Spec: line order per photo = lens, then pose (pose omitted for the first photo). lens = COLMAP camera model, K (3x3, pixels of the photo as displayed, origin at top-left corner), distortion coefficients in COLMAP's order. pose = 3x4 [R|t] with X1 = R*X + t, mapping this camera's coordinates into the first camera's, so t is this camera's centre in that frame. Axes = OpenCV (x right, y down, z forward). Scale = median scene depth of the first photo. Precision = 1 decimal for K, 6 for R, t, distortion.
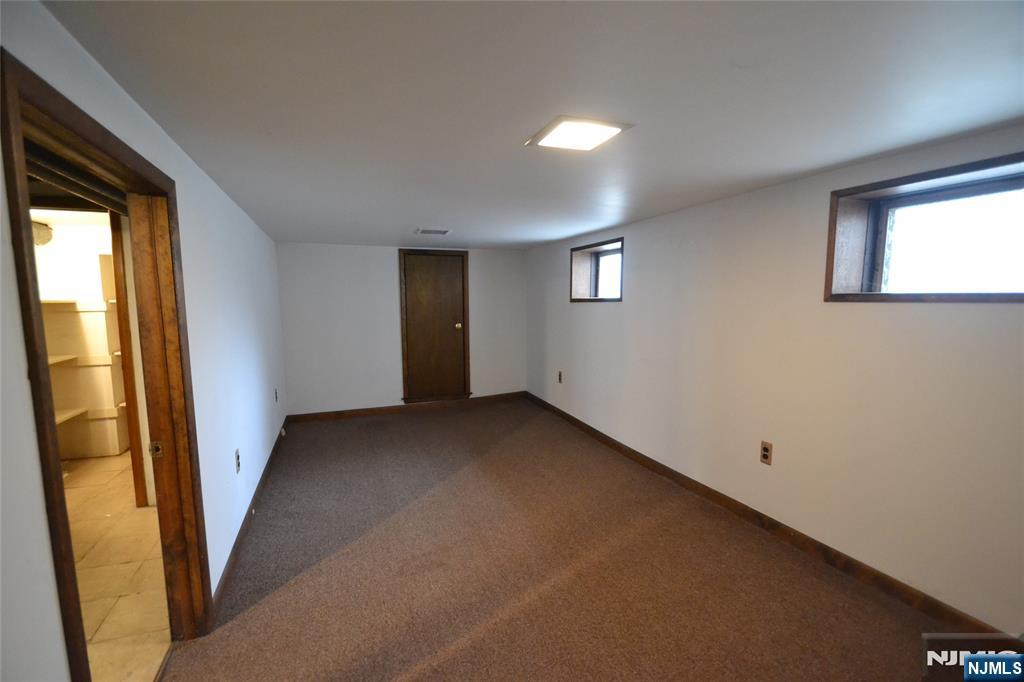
lens RADIAL K [[459.1, 0, 511.6], [0, 459.1, 354.3], [0, 0, 1]] dist [0.017078, -0.017580]
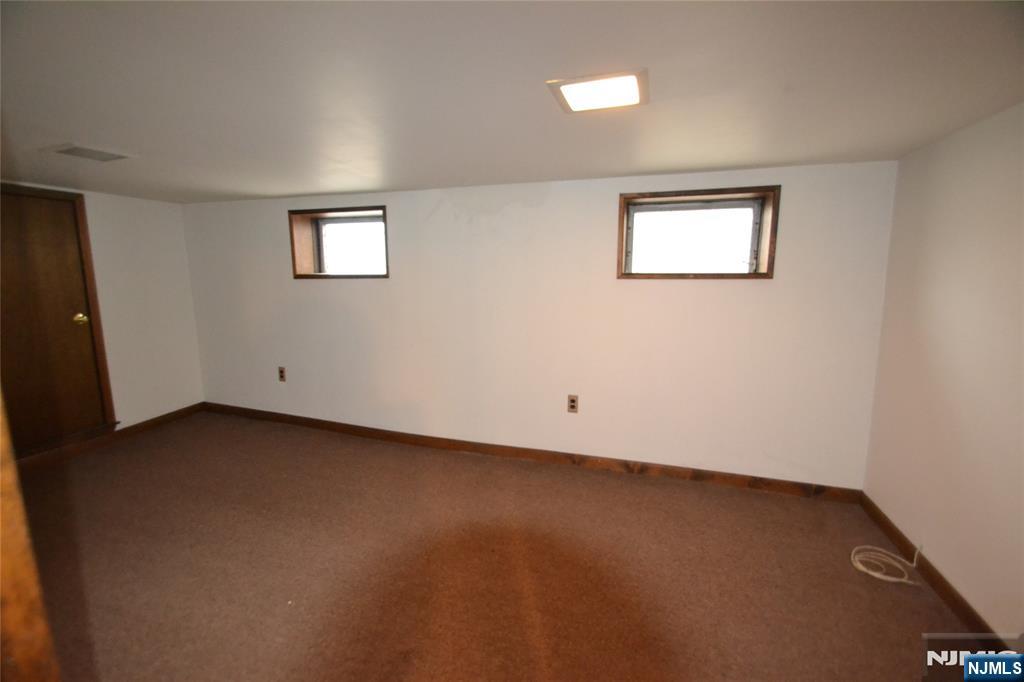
lens RADIAL K [[450.8, 0, 511.4], [0, 450.8, 350.4], [0, 0, 1]] dist [0.001507, -0.013928]
pose [[0.619964, -0.122673, 0.774982, -0.312851], [0.087255, 0.992355, 0.087280, -0.030152], [-0.779764, 0.013510, 0.625928, 0.260785]]
